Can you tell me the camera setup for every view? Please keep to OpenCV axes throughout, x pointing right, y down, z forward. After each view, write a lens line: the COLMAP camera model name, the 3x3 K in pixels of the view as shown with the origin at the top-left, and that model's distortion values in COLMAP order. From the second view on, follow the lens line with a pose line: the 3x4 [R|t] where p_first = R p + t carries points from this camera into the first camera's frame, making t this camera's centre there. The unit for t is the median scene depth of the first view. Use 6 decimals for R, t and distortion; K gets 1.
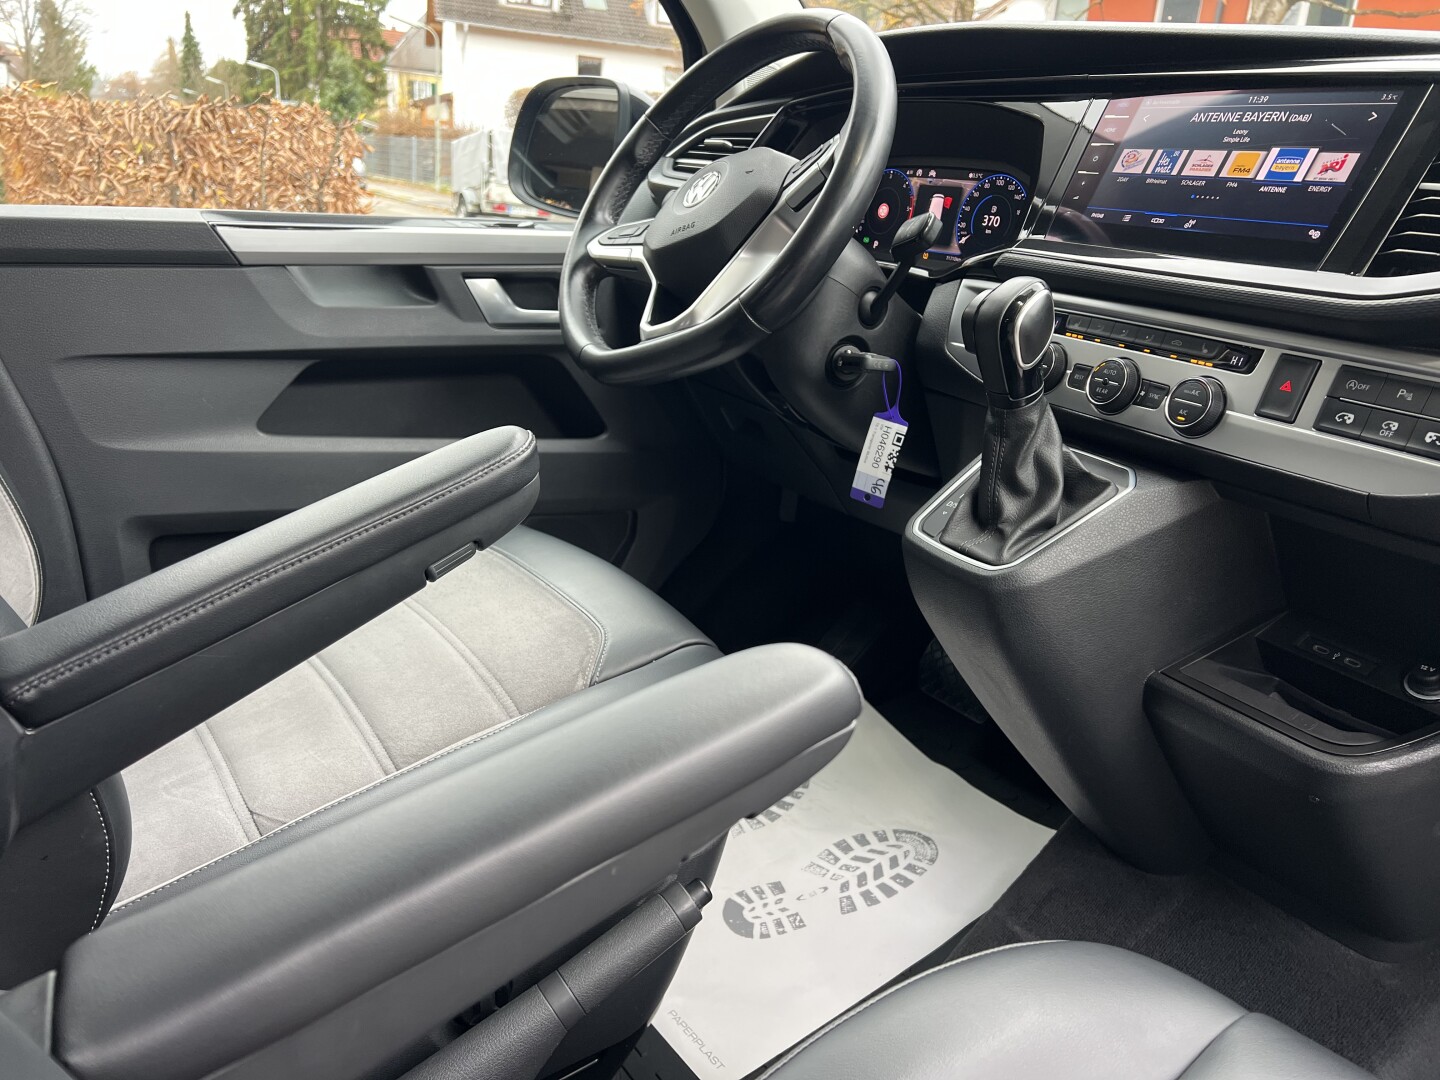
lens RADIAL K [[1084.4, 0, 719.0], [0, 1084.4, 544.3], [0, 0, 1]] dist [0.052212, -0.057334]
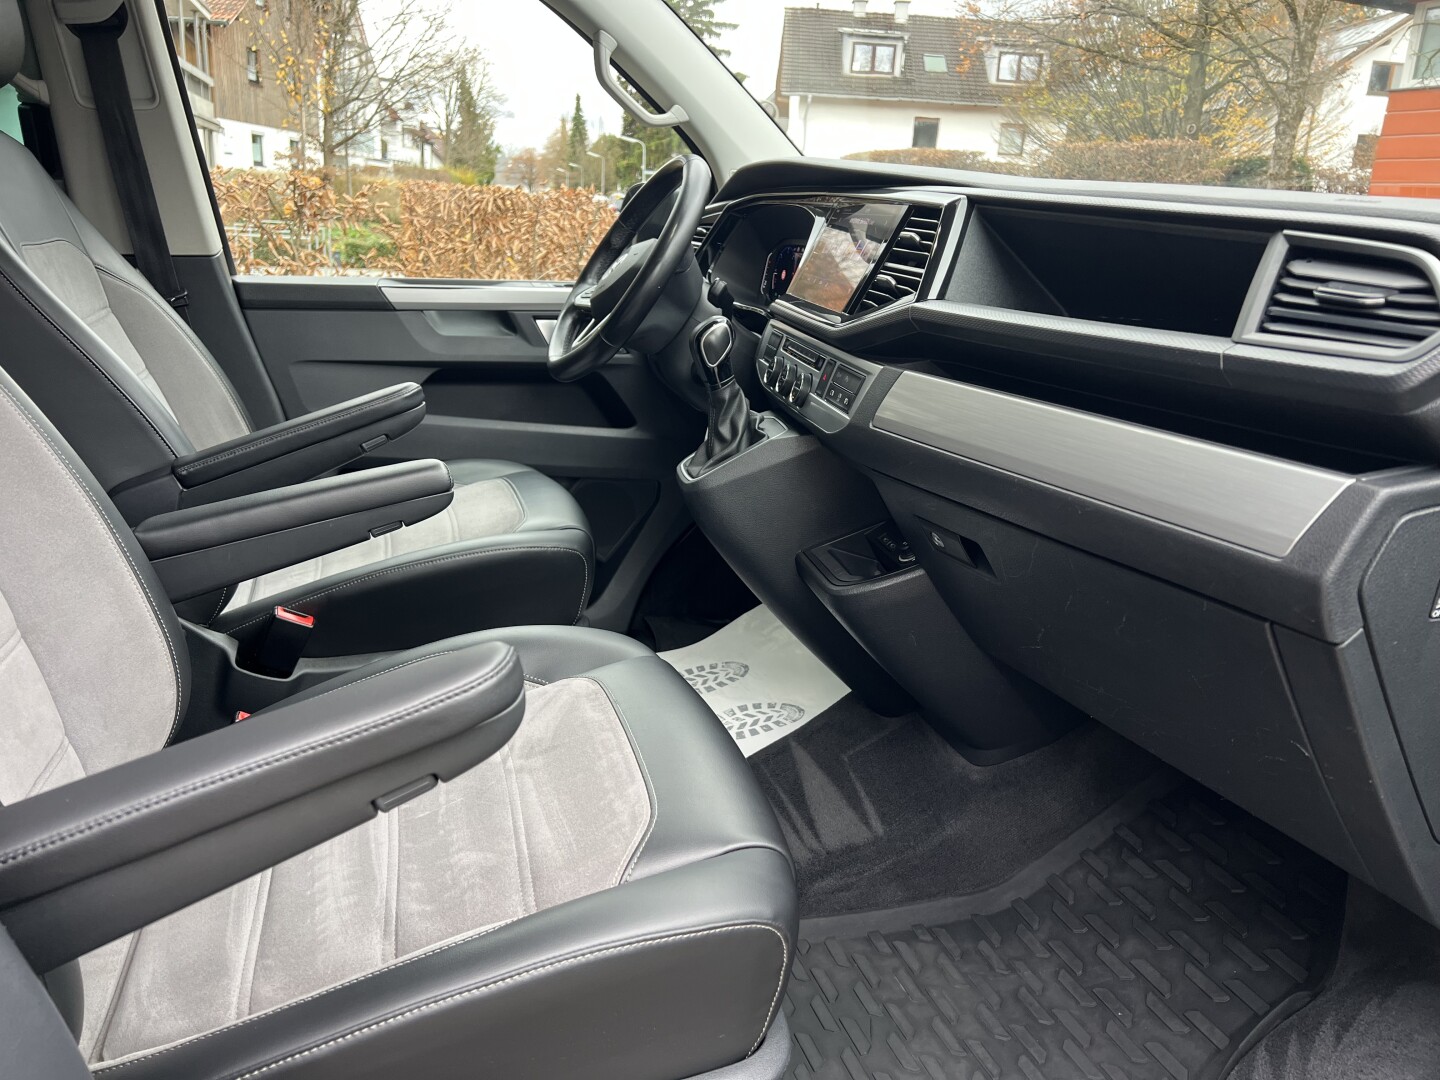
lens RADIAL K [[1073.5, 0, 734.4], [0, 1073.5, 548.7], [0, 0, 1]] dist [0.042487, -0.045558]
pose [[0.960015, 0.062462, -0.272890, 0.185279], [-0.073154, 0.996894, -0.029173, 0.041415], [0.270220, 0.047970, 0.961603, -0.150262]]
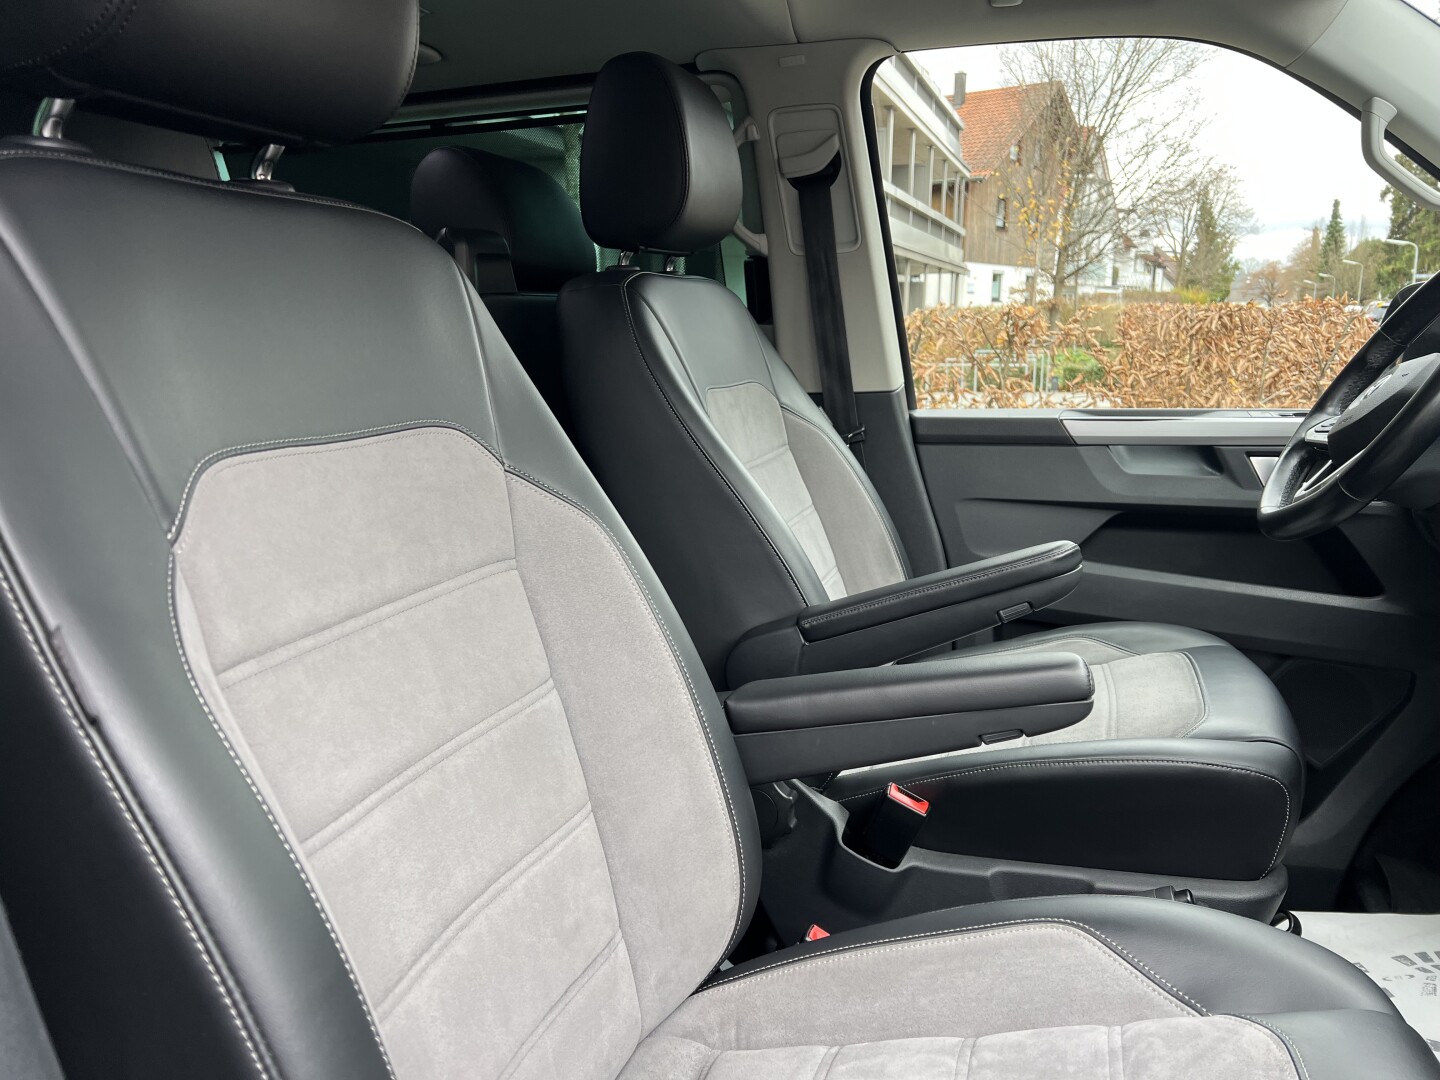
lens RADIAL K [[1078.7, 0, 740.5], [0, 1078.7, 530.7], [0, 0, 1]] dist [0.067373, -0.080038]
pose [[0.616079, 0.077923, -0.783821, 0.154442], [-0.205662, 0.976491, -0.064571, 0.016808], [0.760362, 0.200983, 0.617621, -0.082142]]
